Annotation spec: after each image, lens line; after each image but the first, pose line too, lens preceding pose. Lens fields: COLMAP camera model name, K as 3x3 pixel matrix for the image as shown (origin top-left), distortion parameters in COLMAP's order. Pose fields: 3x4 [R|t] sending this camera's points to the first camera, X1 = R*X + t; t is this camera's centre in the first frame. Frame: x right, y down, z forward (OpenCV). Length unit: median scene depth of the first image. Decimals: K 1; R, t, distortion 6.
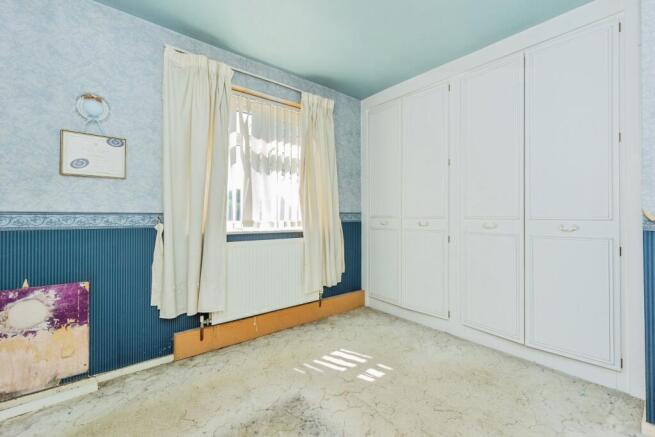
lens RADIAL K [[284.6, 0, 327.4], [0, 284.6, 215.8], [0, 0, 1]] dist [0.001575, 0.000393]
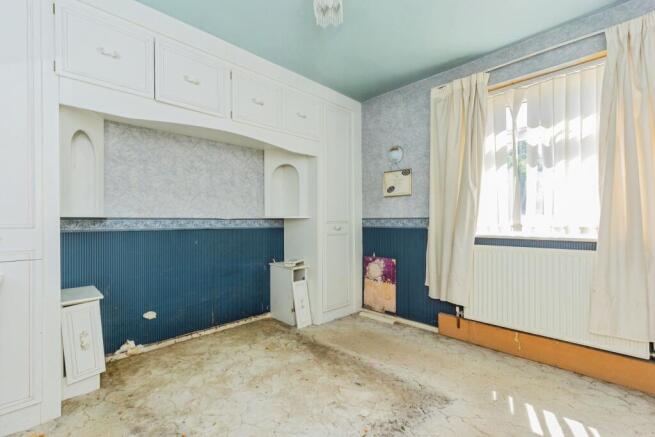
lens RADIAL K [[290.5, 0, 325.3], [0, 290.5, 220.0], [0, 0, 1]] dist [0.002155, 0.000258]
pose [[0.084991, -0.000231, -0.996382, 0.731159], [0.010192, 0.999948, 0.000638, -0.004826], [0.996330, -0.010209, 0.084989, 0.396341]]
